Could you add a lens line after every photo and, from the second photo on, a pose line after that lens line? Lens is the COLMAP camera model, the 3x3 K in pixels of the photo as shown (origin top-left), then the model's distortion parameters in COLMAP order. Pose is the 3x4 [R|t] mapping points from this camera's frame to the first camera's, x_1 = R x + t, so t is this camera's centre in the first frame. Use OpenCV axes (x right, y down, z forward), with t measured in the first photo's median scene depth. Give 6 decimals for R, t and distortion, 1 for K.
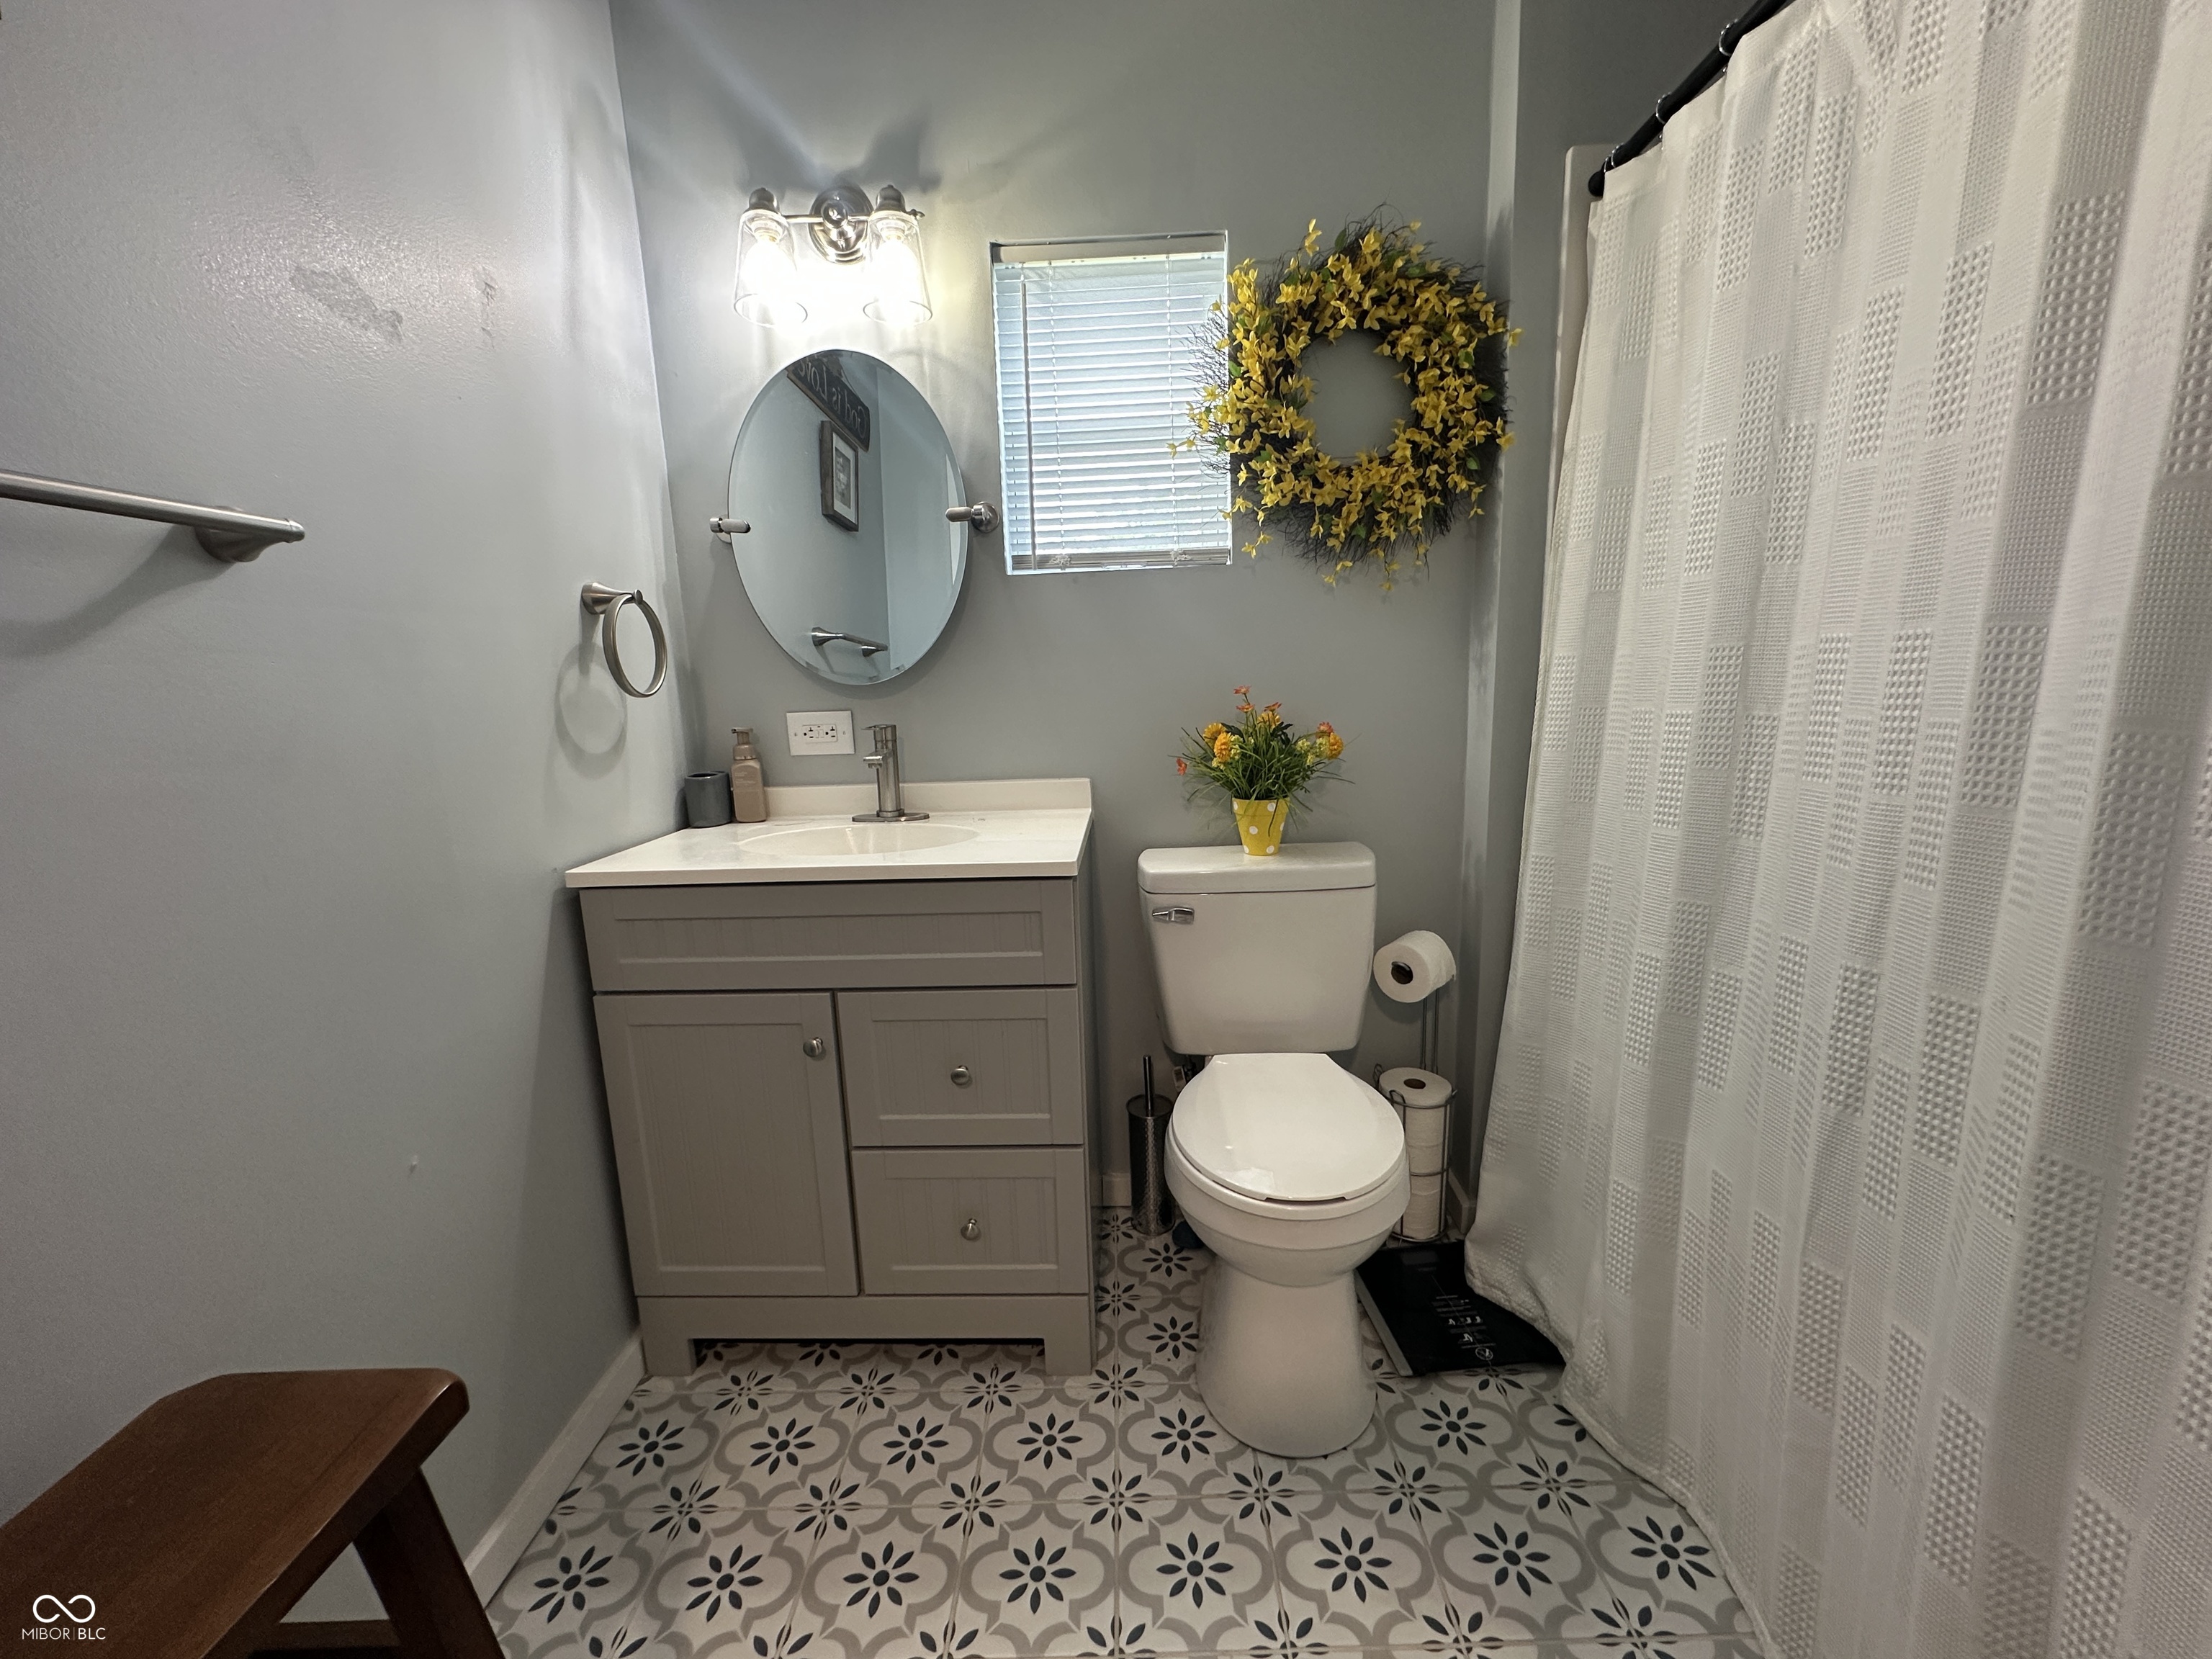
lens RADIAL K [[878.9, 0, 1112.8], [0, 878.9, 825.1], [0, 0, 1]] dist [-0.004612, 0.000848]
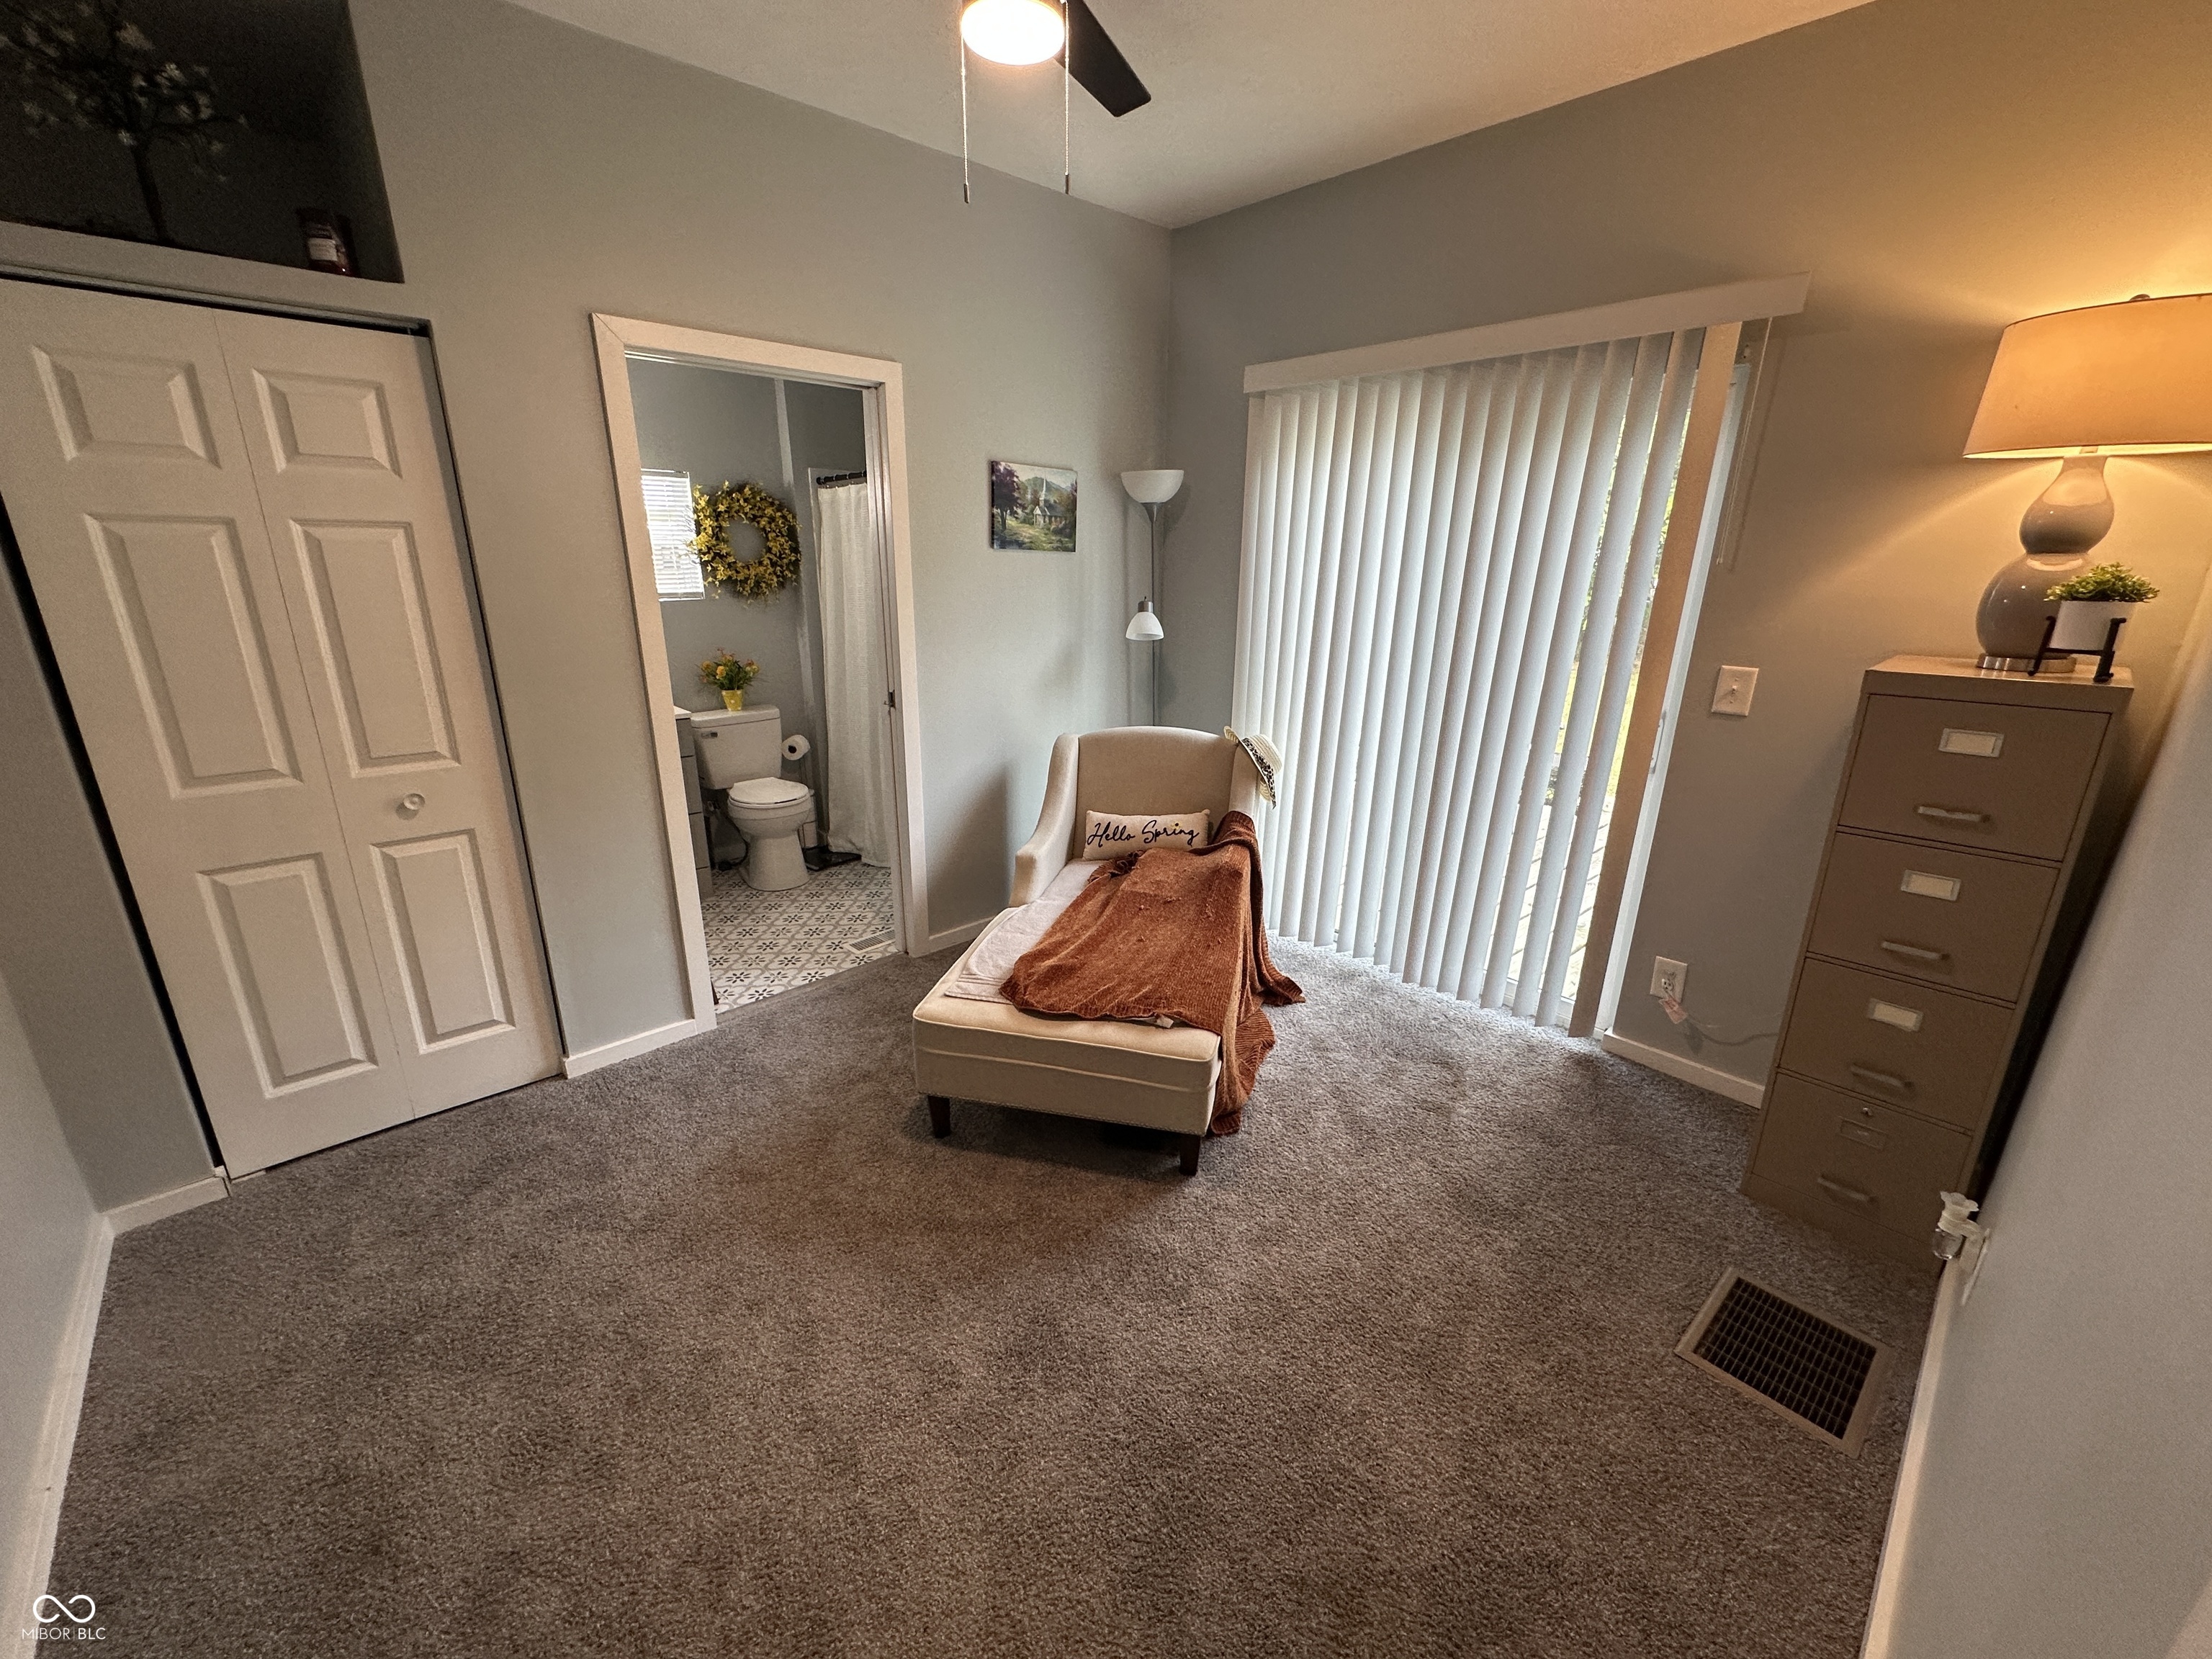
lens RADIAL K [[878.9, 0, 1112.0], [0, 878.9, 833.4], [0, 0, 1]] dist [-0.004612, 0.000848]
pose [[0.709821, -0.175576, 0.682149, -0.951612], [0.095054, 0.983454, 0.154218, 0.101940], [-0.697939, -0.044626, 0.714765, -1.814246]]
